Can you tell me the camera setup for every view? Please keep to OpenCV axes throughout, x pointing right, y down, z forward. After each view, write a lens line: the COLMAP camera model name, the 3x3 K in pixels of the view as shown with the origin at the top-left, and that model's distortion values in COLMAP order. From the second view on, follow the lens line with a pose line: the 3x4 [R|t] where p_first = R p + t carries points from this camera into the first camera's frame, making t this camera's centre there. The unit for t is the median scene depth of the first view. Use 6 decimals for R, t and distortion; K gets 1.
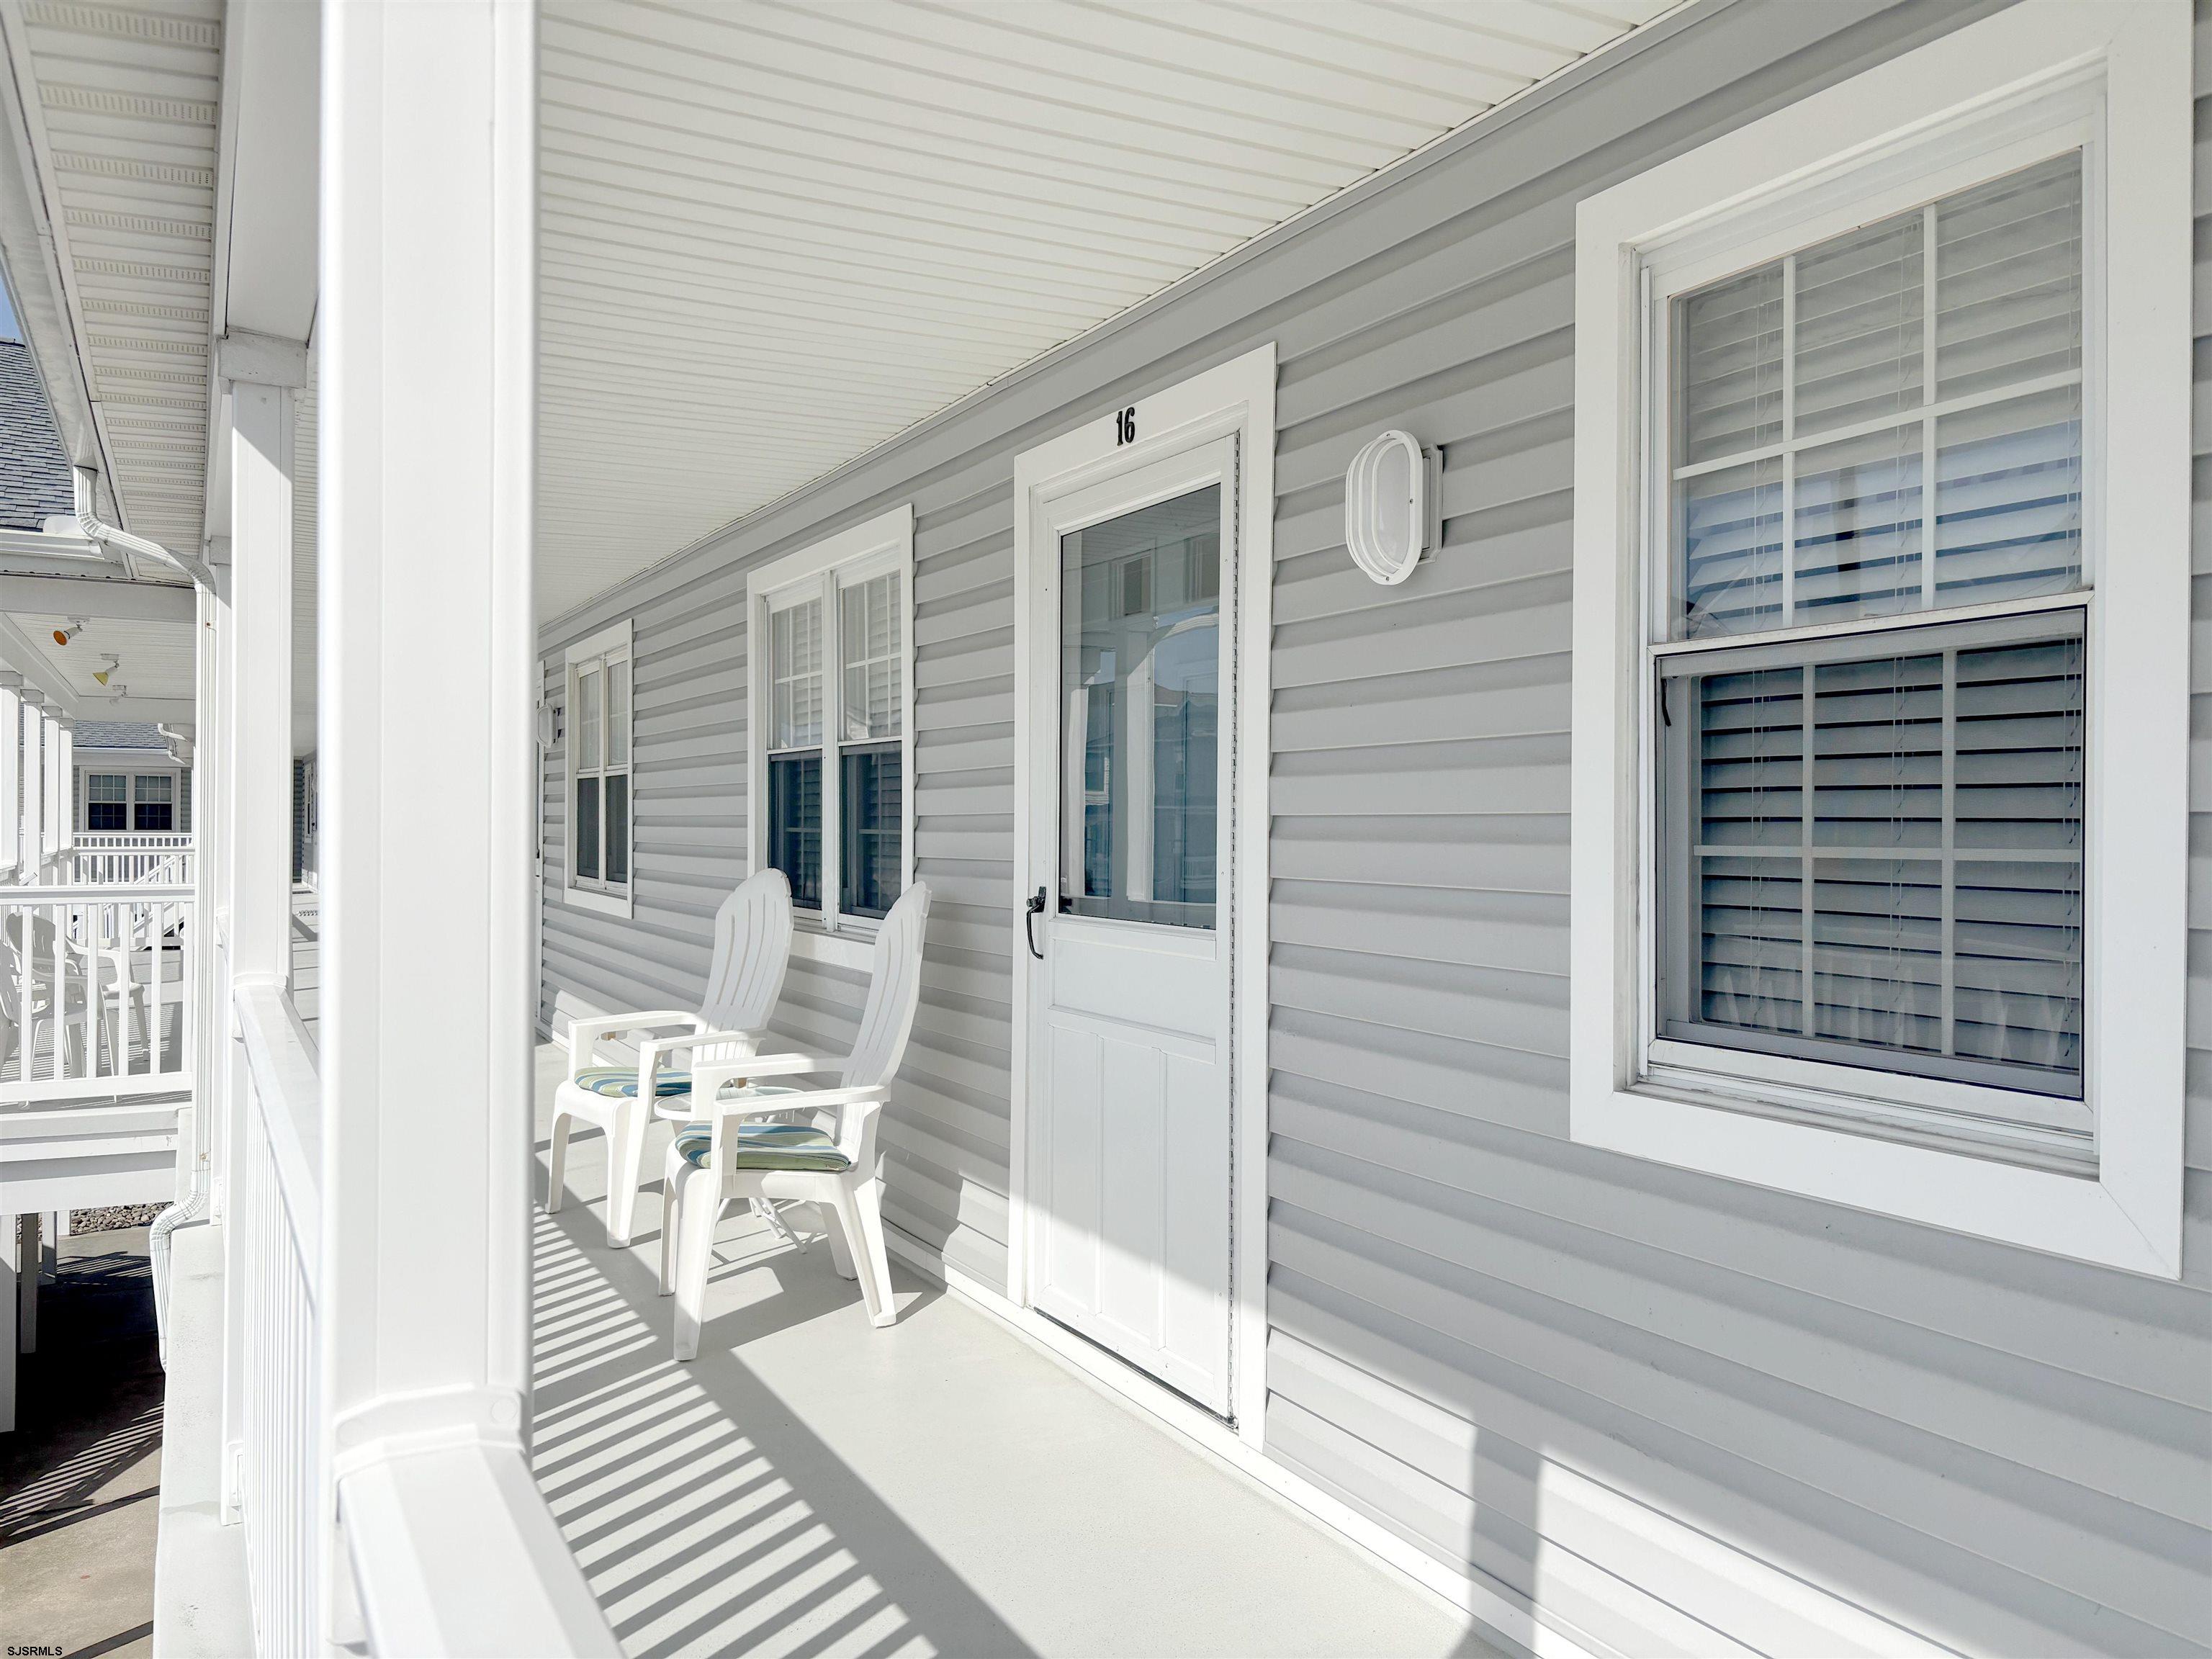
lens RADIAL K [[1702.5, 0, 1114.1], [0, 1702.5, 826.4], [0, 0, 1]] dist [0.138904, -0.187293]
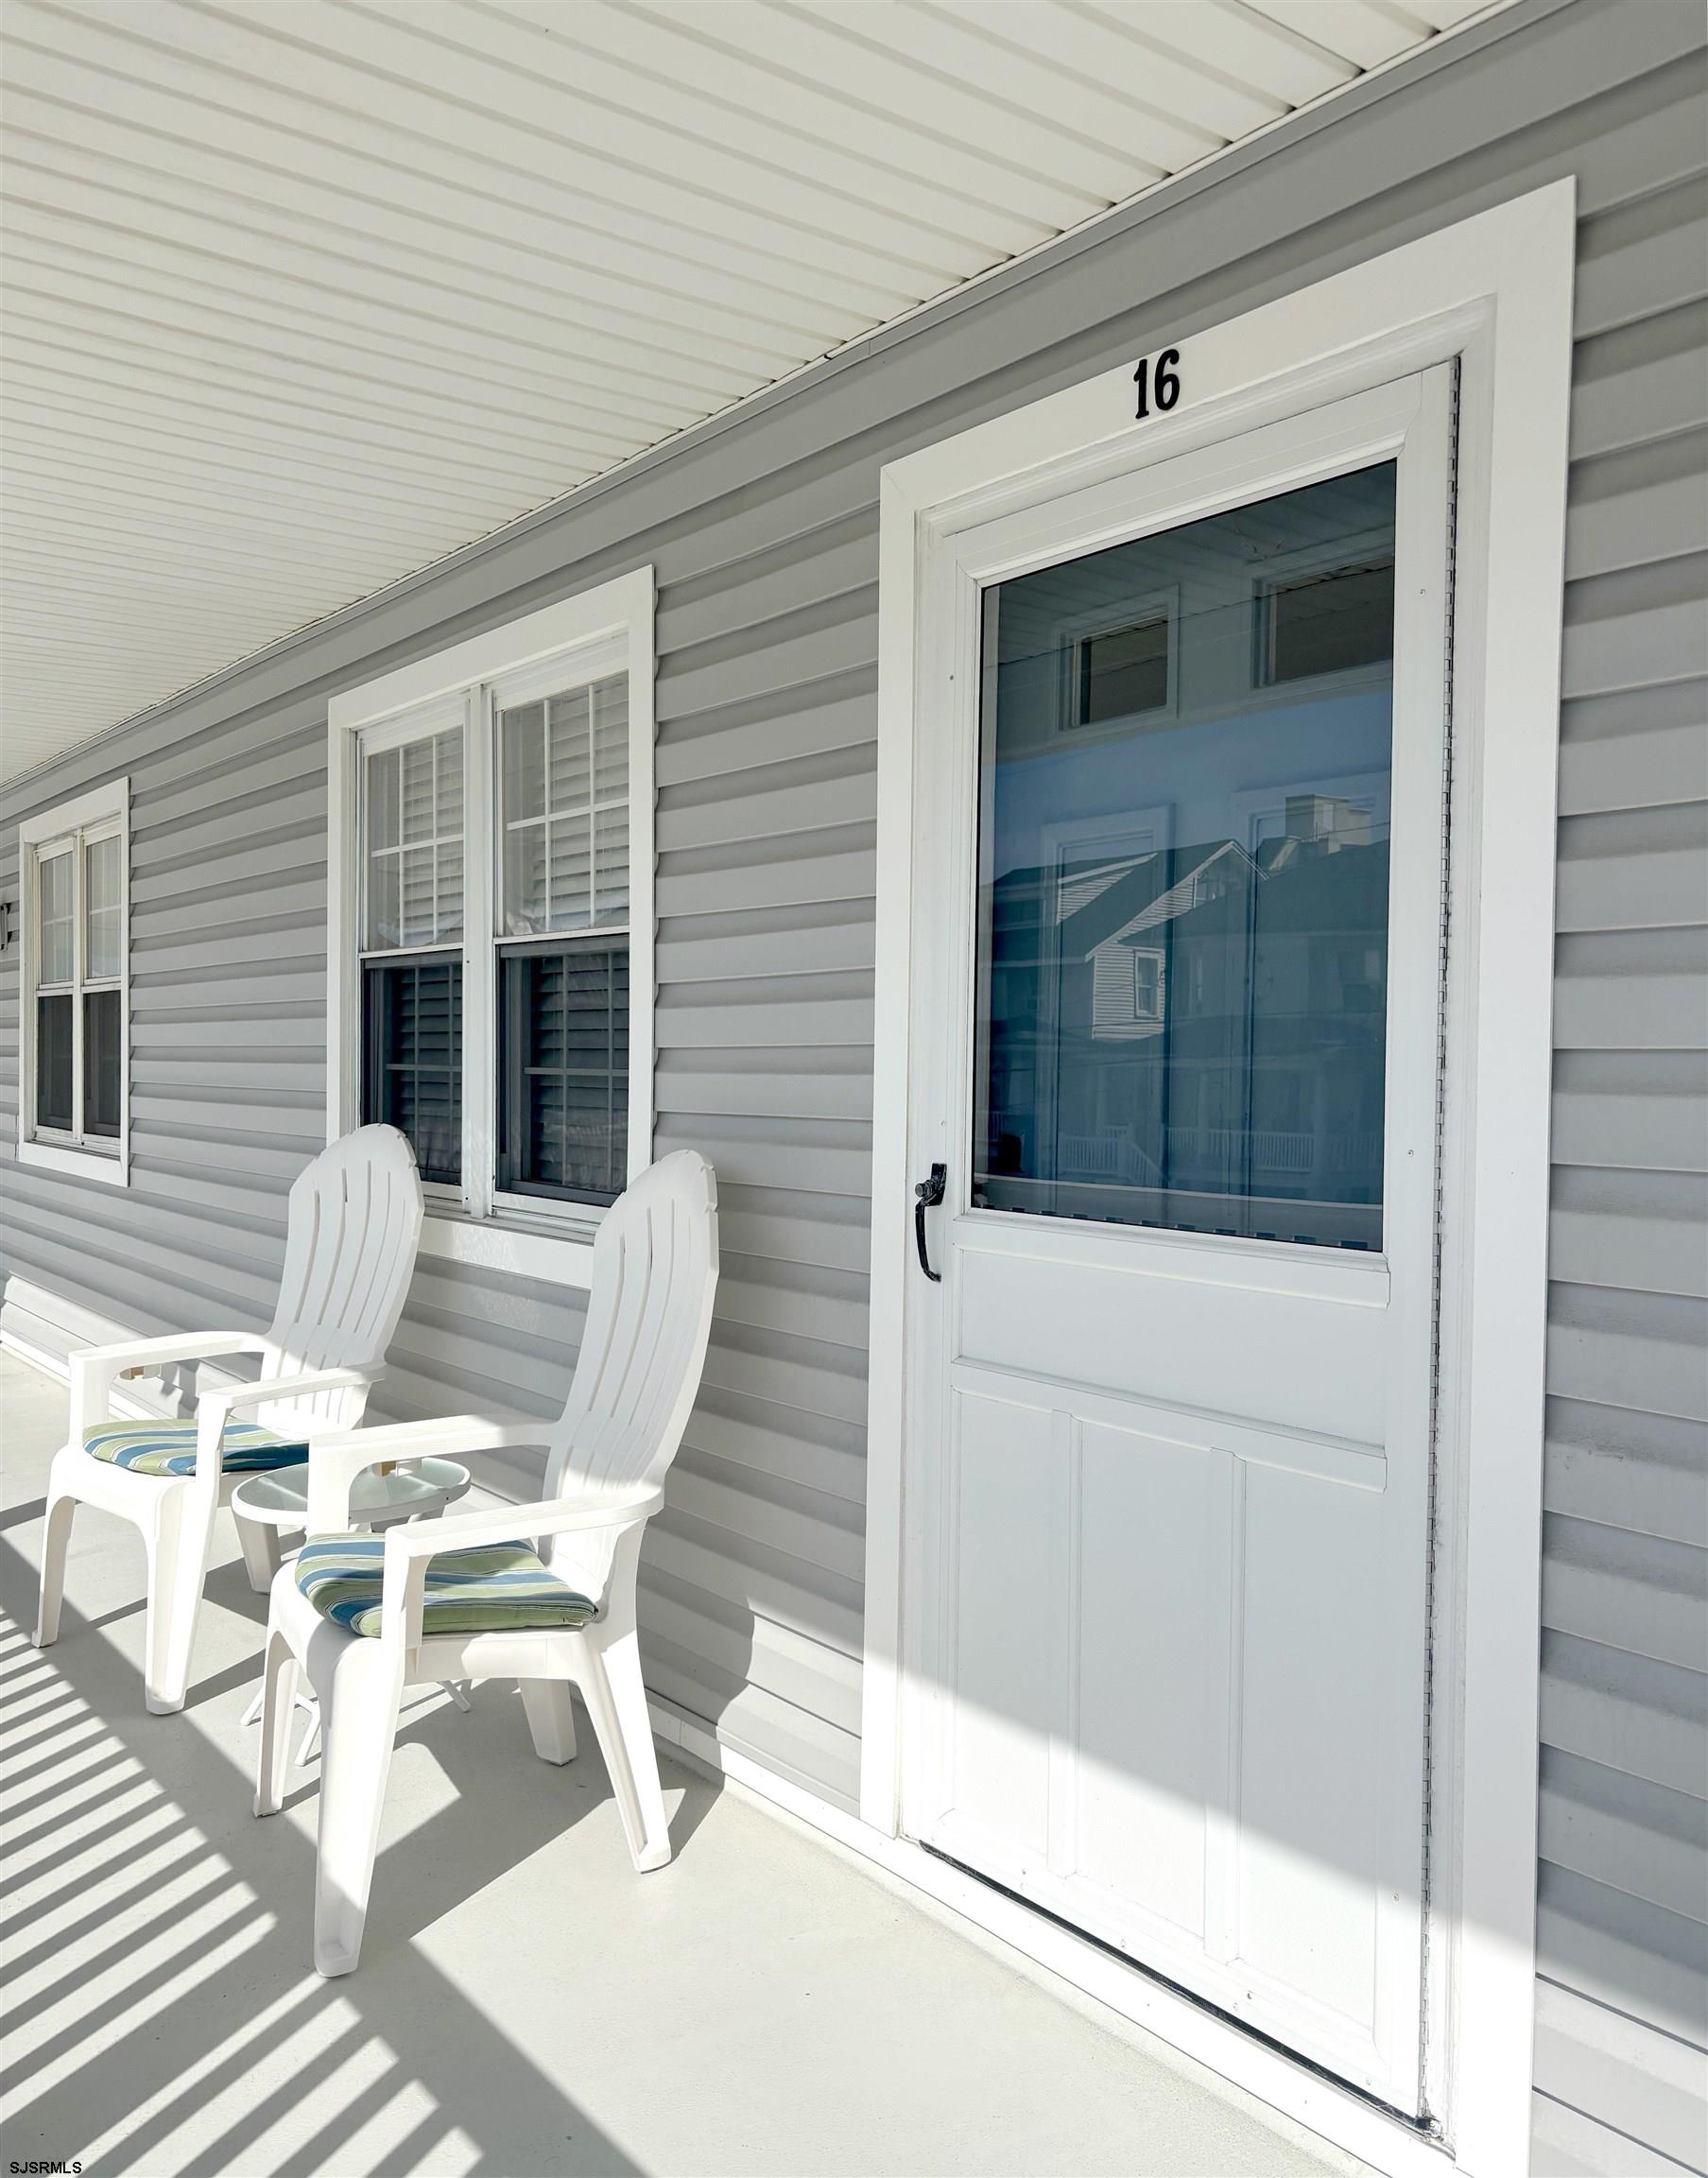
lens RADIAL K [[1767.8, 0, 887.4], [0, 1767.8, 1093.1], [0, 0, 1]] dist [0.050538, -0.079818]
pose [[0.985755, 0.006041, 0.168081, -0.157228], [-0.008490, 0.999868, 0.013854, 0.001119], [-0.167975, -0.015083, 0.985676, 0.351973]]
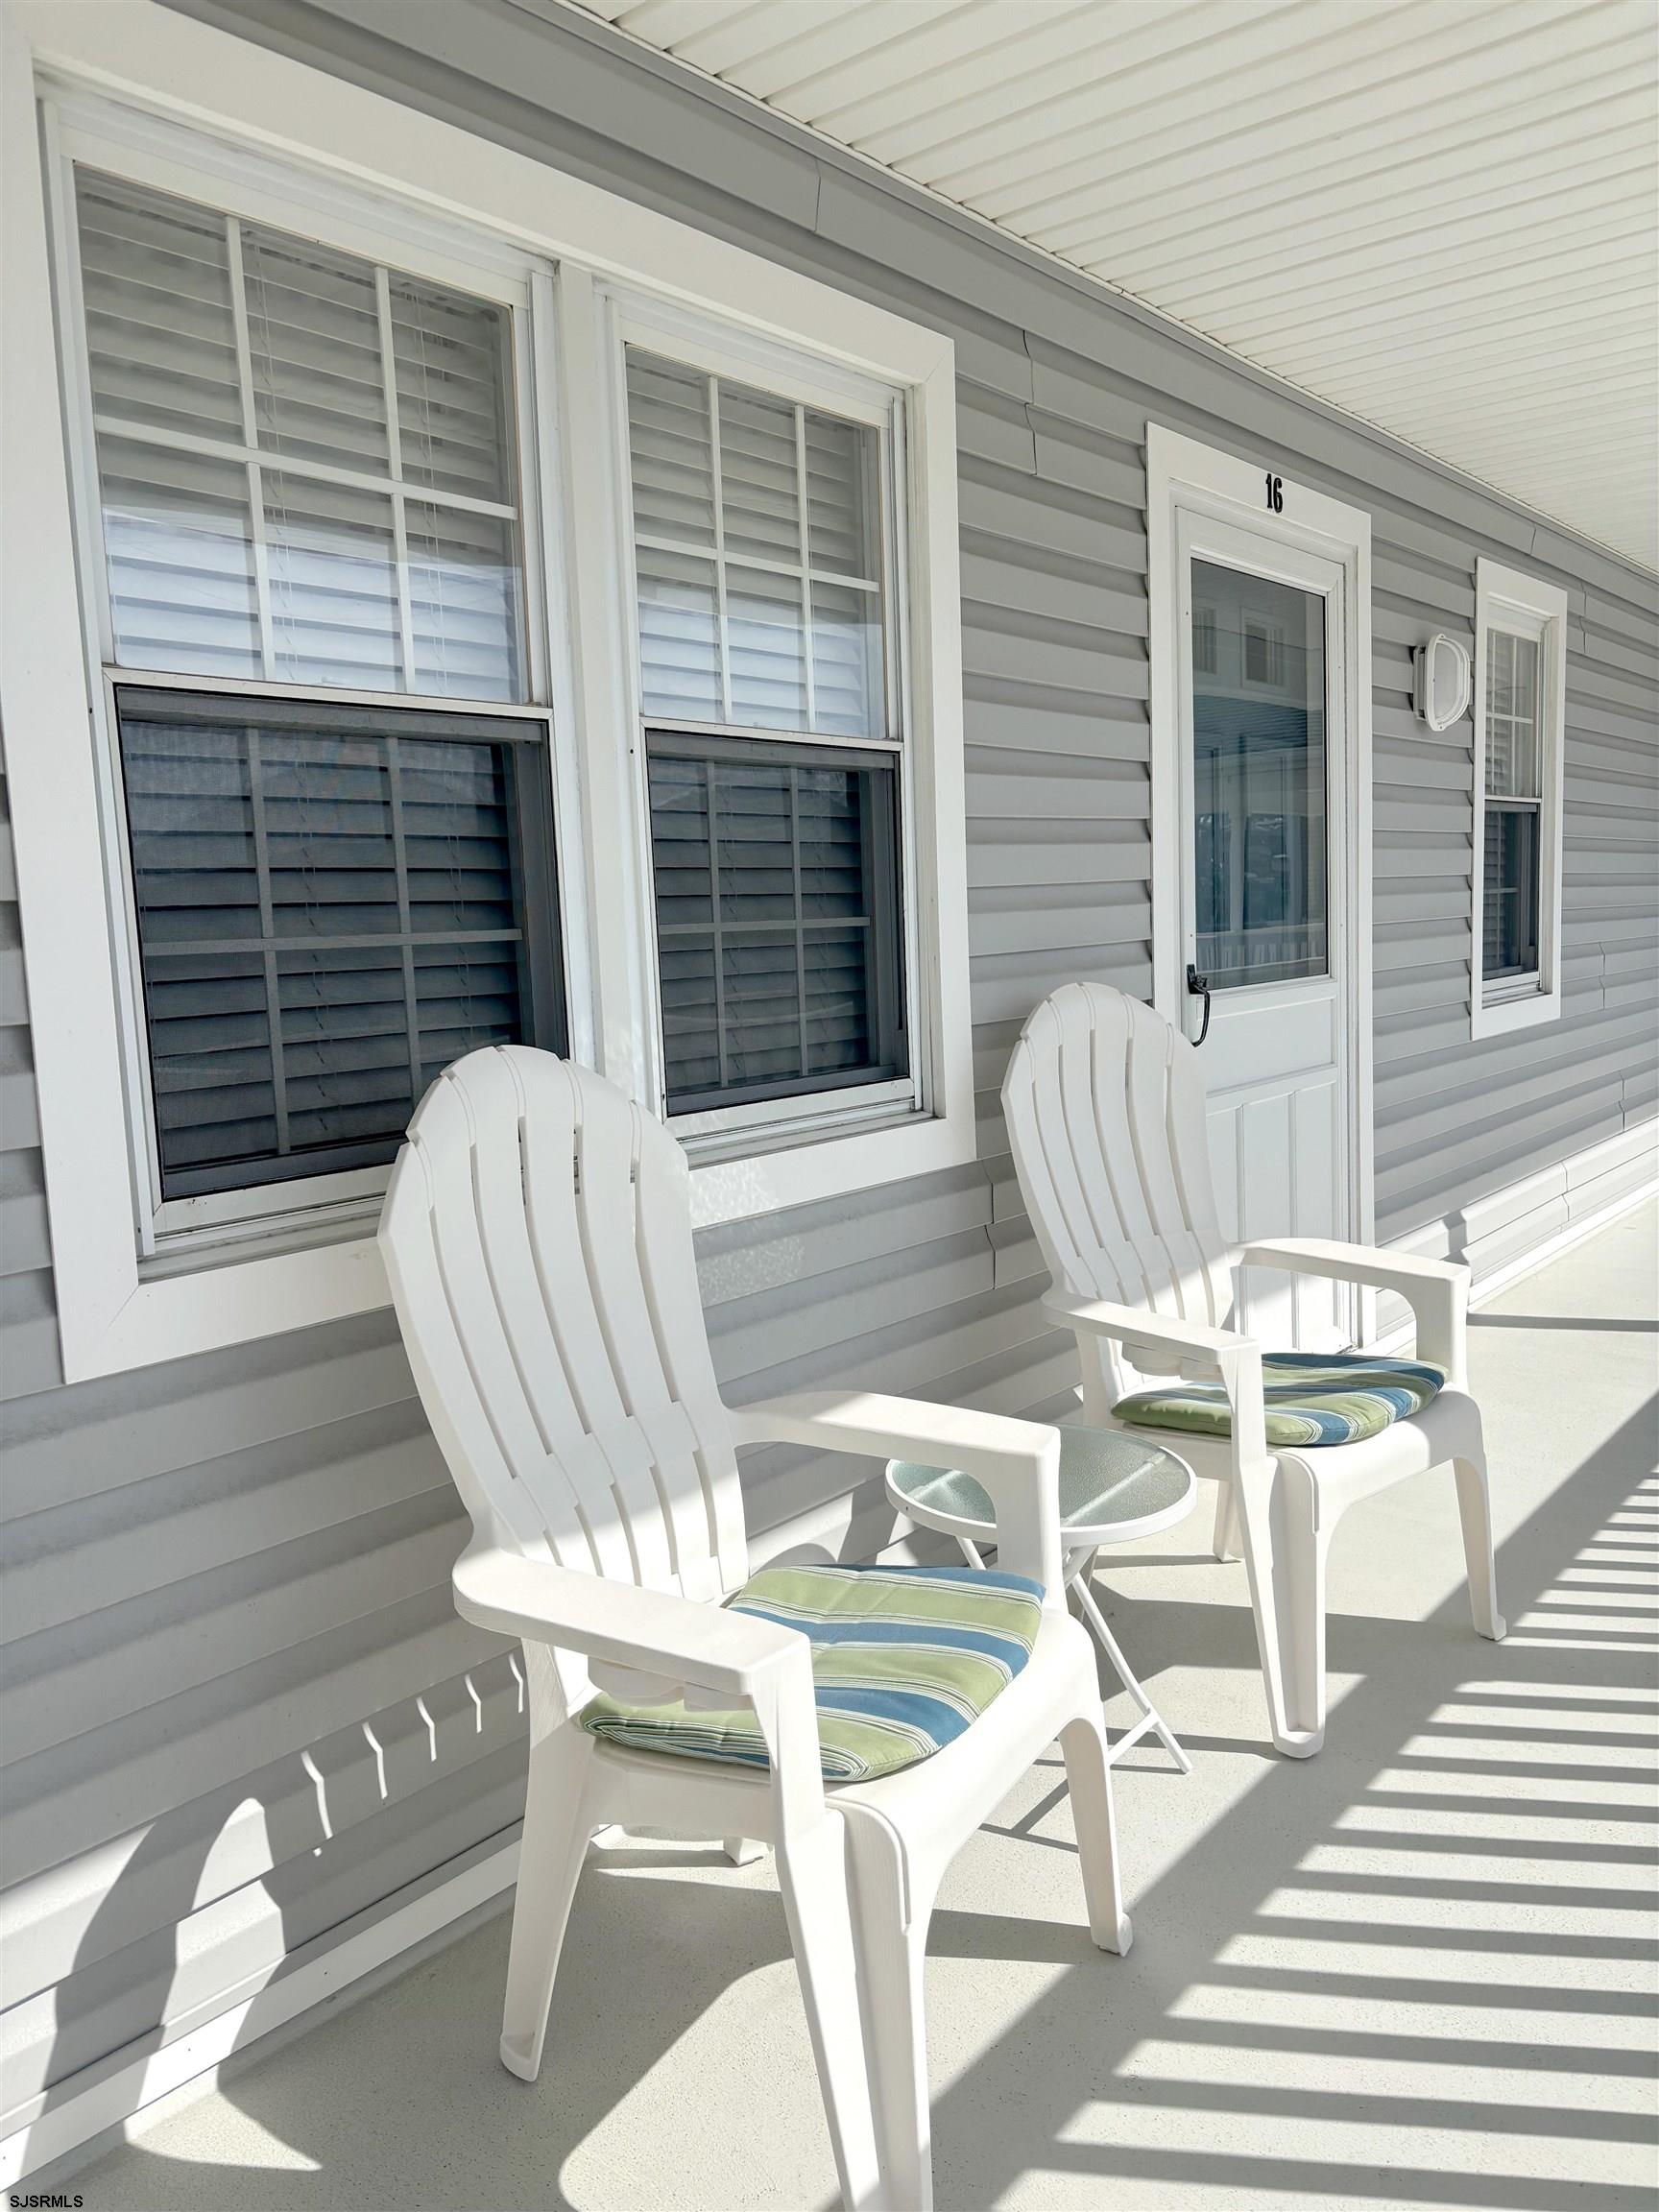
lens RADIAL K [[1708.8, 0, 829.5], [0, 1708.8, 1106.0], [0, 0, 1]] dist [0.049482, -0.051972]
pose [[-0.399873, -0.091748, 0.911967, -0.725967], [0.039616, 0.992318, 0.117202, -0.002593], [-0.915714, 0.082994, -0.393166, 1.425548]]
